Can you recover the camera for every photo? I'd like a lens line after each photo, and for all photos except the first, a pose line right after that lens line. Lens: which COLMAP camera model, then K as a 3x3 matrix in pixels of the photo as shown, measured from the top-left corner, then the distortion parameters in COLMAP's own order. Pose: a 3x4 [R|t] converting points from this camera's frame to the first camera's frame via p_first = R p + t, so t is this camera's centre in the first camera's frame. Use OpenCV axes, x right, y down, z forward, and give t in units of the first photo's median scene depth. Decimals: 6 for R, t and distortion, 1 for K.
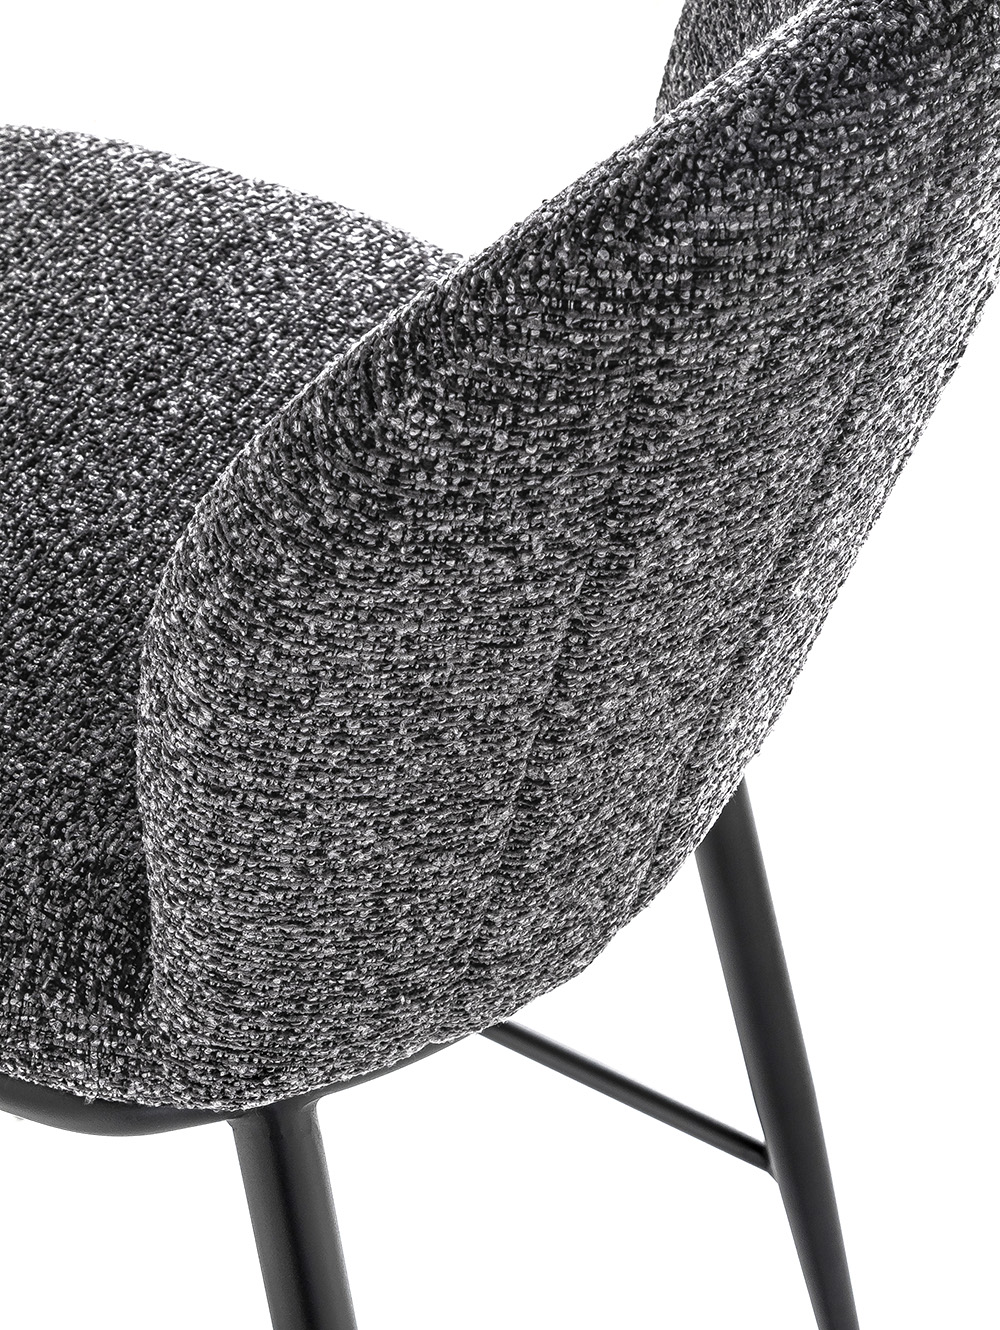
lens RADIAL K [[3567.1, 0, 500.7], [0, 3567.1, 664.5], [0, 0, 1]] dist [-0.102754, 0.000000]
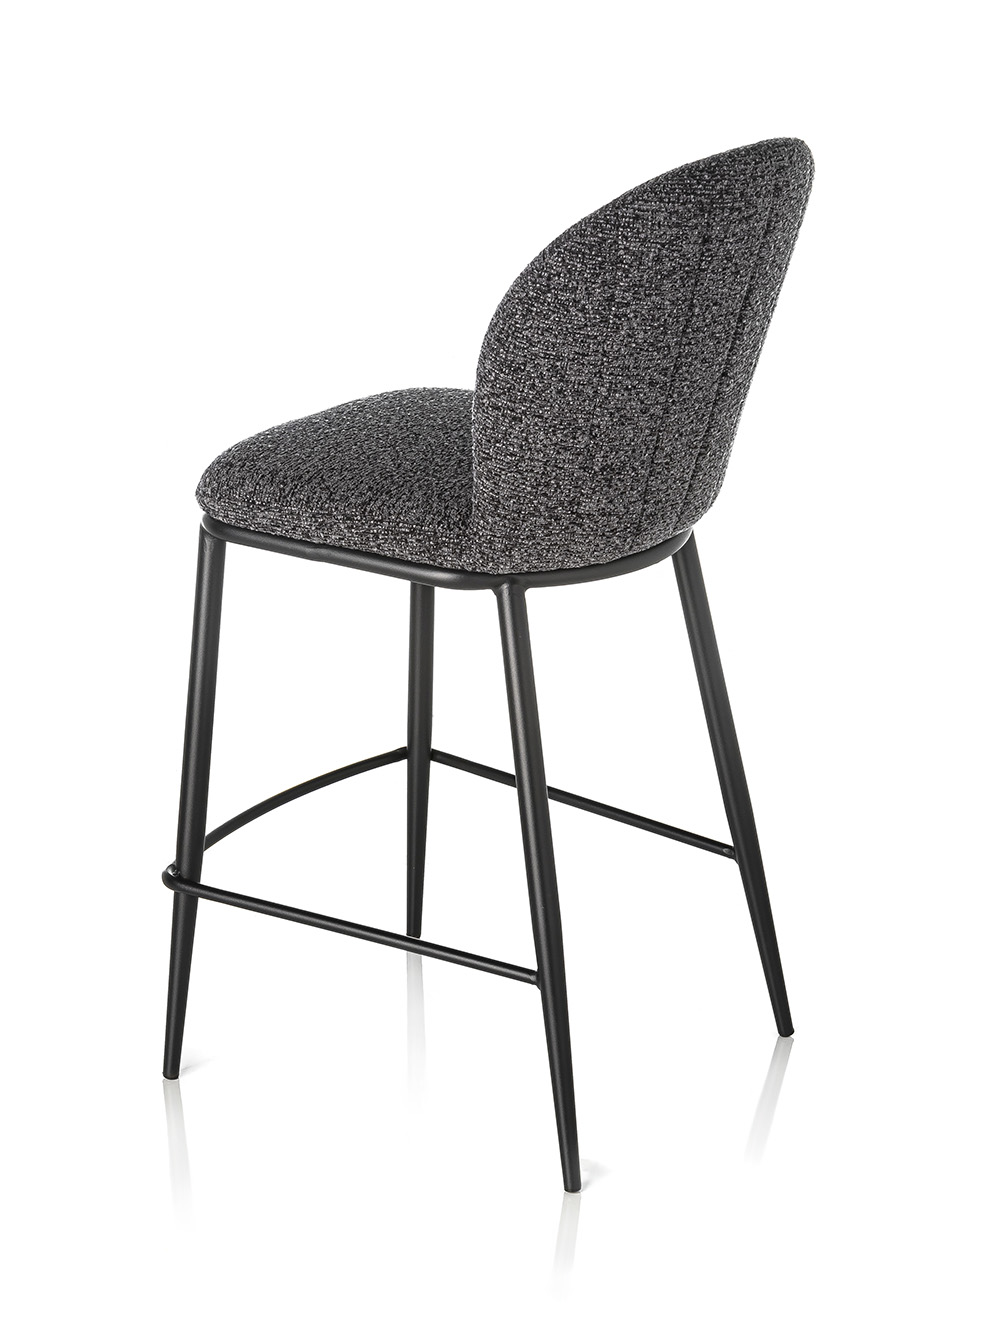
lens RADIAL K [[3530.4, 0, 499.6], [0, 3530.4, 665.3], [0, 0, 1]] dist [0.025351, 0.000000]
pose [[0.991670, 0.024084, -0.126530, 0.364333], [-0.074693, 0.907844, -0.412602, 1.699760], [0.104932, 0.418616, 0.902081, -1.956080]]
